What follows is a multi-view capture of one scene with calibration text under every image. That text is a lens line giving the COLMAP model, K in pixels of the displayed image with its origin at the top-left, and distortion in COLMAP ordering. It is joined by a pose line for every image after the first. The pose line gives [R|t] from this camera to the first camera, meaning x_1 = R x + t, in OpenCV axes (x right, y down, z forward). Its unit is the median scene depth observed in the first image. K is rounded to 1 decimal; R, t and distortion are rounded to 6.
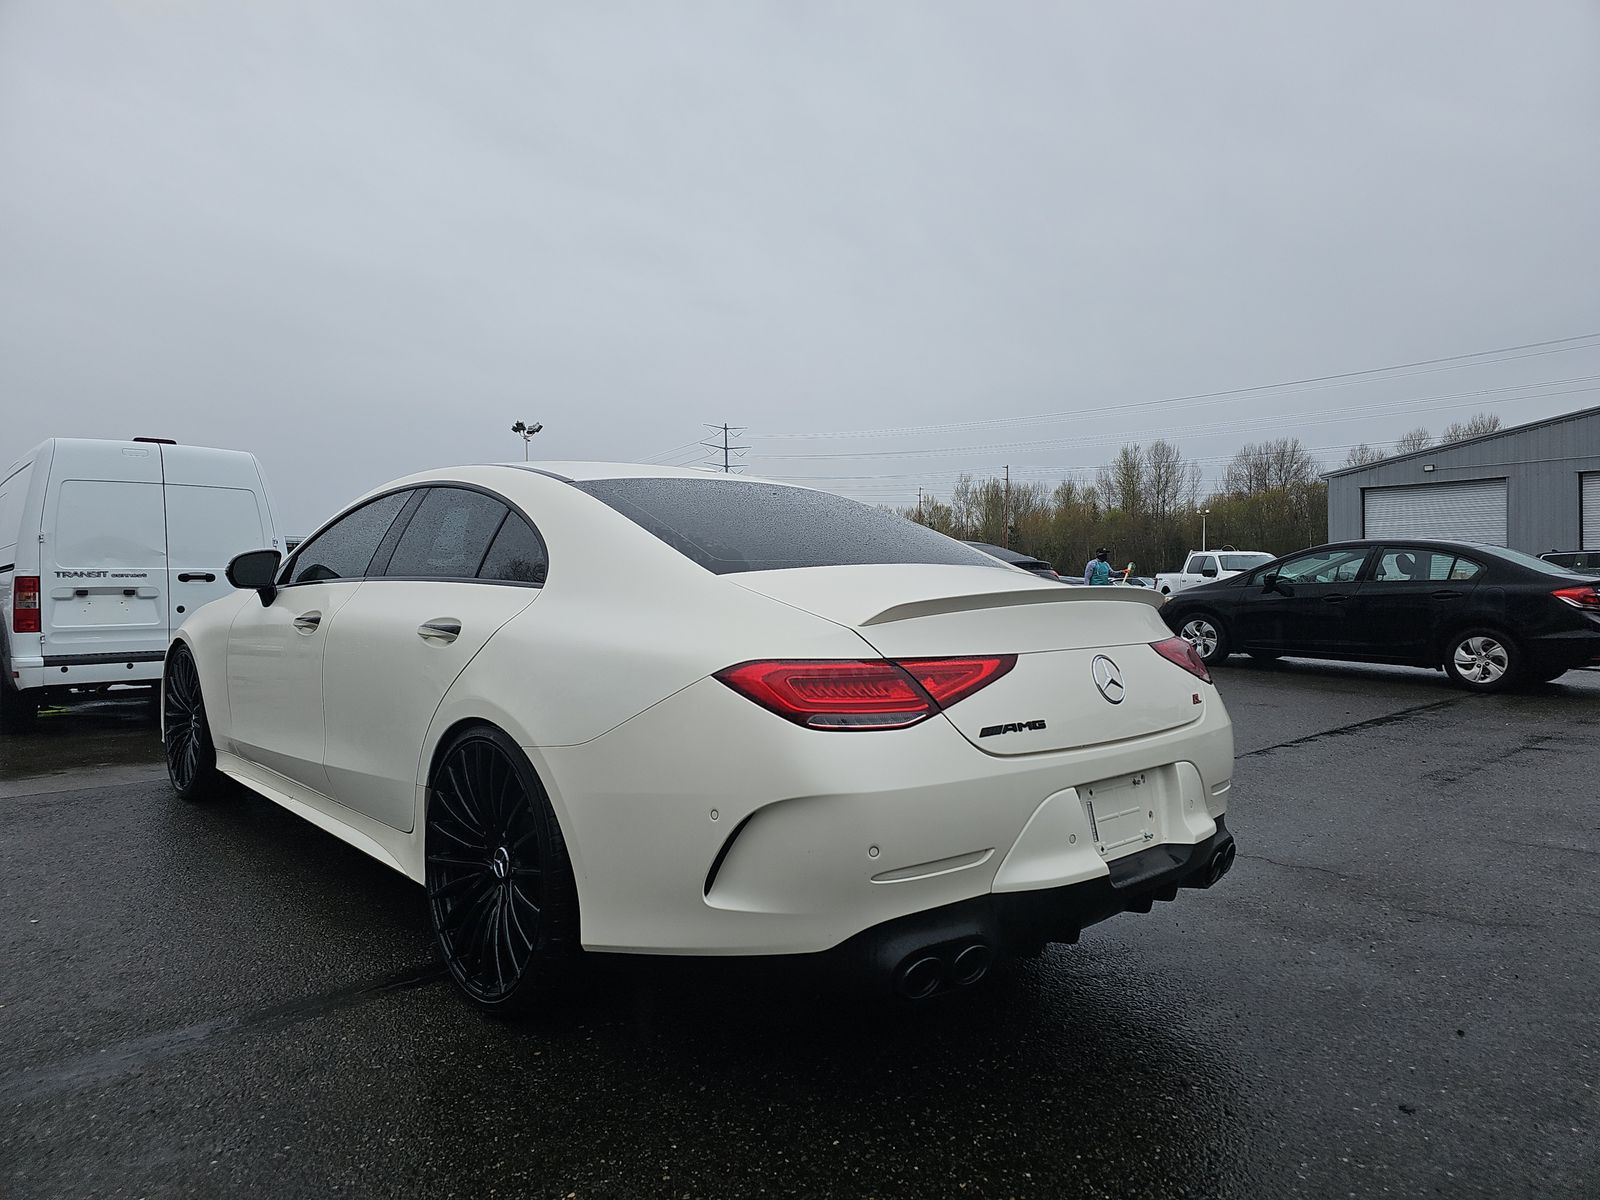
lens RADIAL K [[1080.4, 0, 803.2], [0, 1080.4, 587.7], [0, 0, 1]] dist [0.007655, -0.008632]
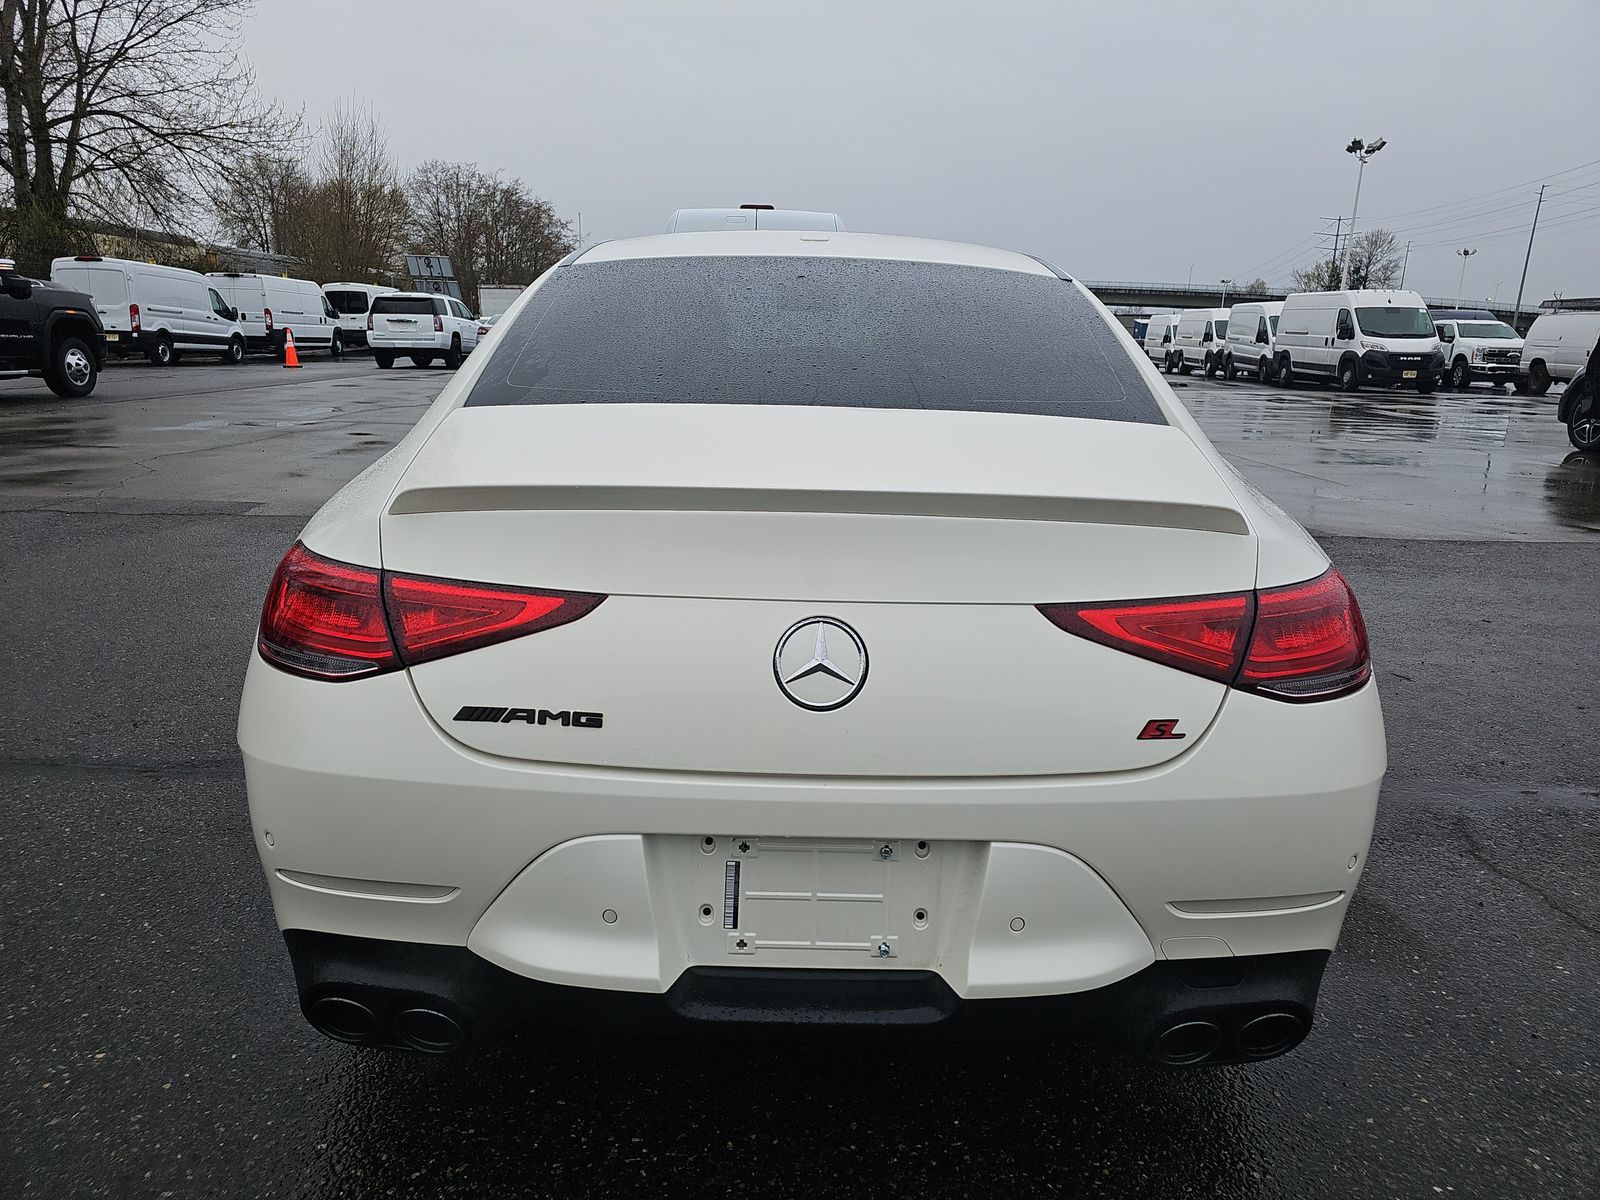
lens RADIAL K [[1080.4, 0, 795.1], [0, 1080.4, 599.8], [0, 0, 1]] dist [0.007655, -0.008632]
pose [[0.727187, 0.186708, -0.660560, 0.673390], [-0.023001, 0.968386, 0.248395, -0.084991], [0.686054, -0.165436, 0.708492, 0.668383]]
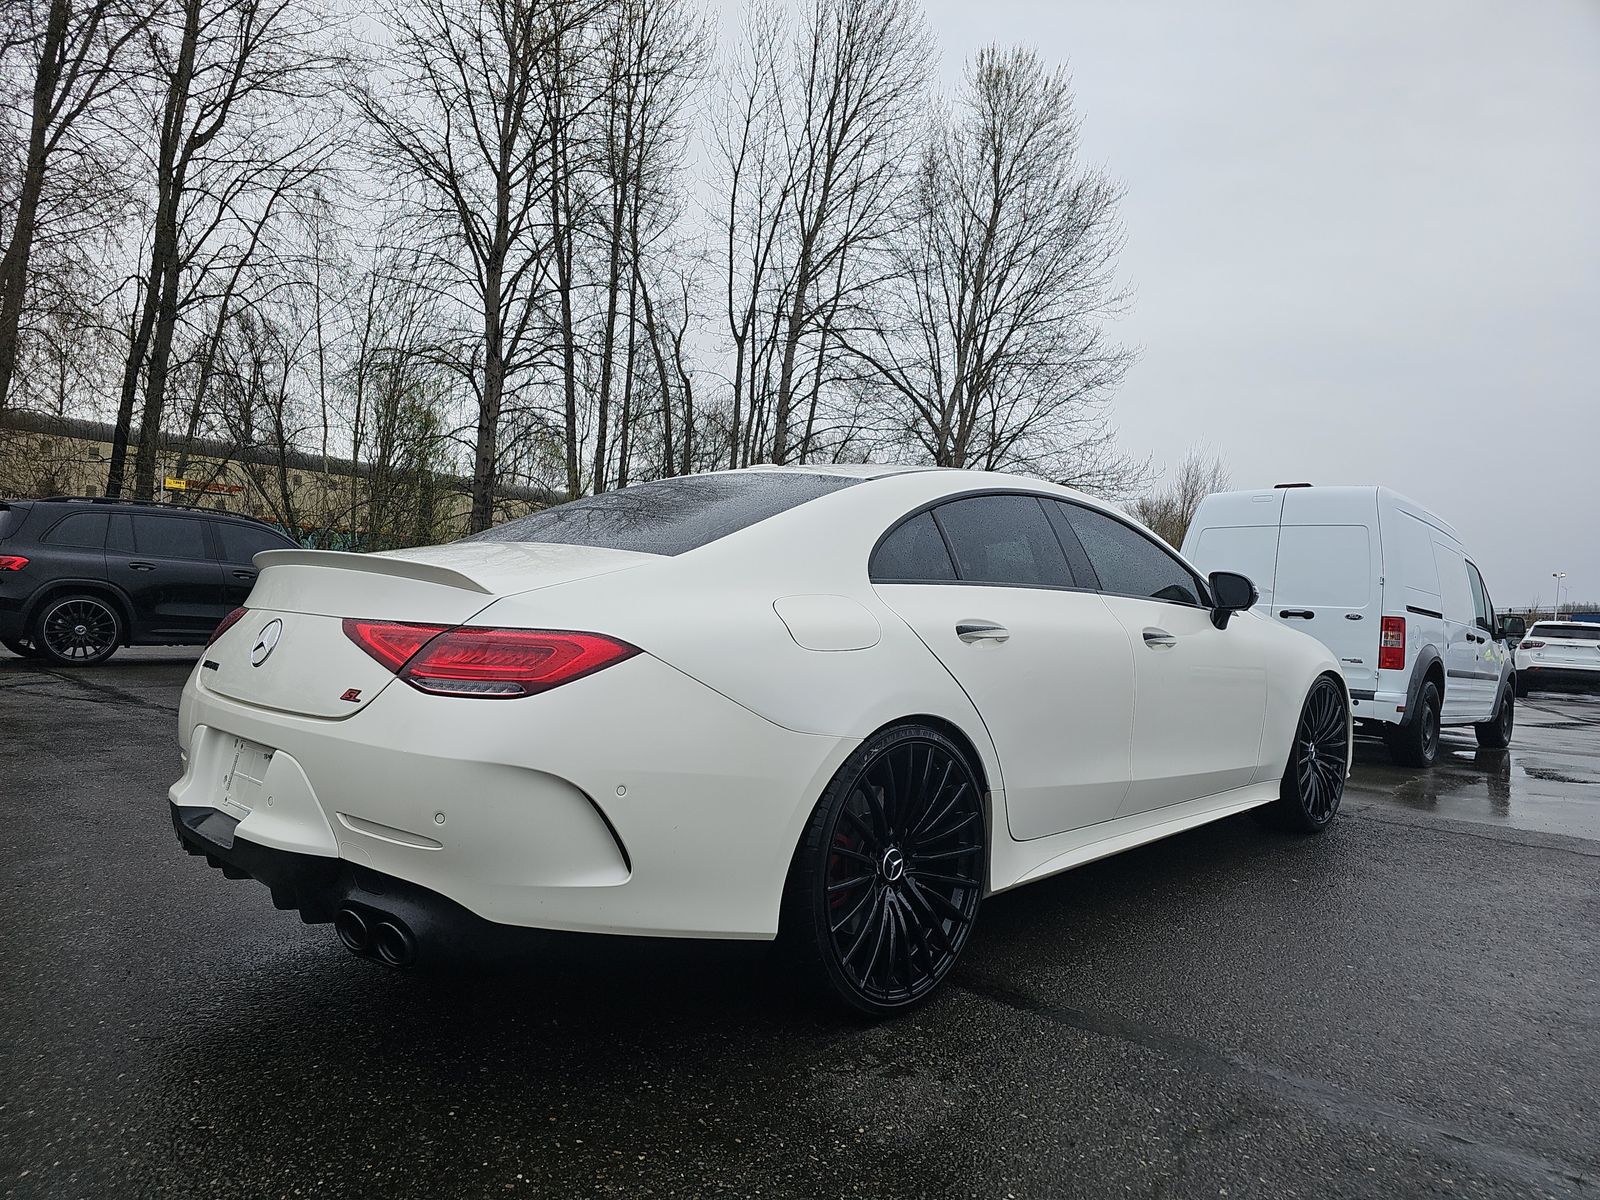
lens RADIAL K [[1080.4, 0, 802.6], [0, 1080.4, 605.5], [0, 0, 1]] dist [0.007655, -0.008632]
pose [[0.014466, -0.014799, -0.999786, 1.454833], [-0.043822, 0.998920, -0.015420, 0.058838], [0.998935, 0.044035, 0.013802, 1.677135]]
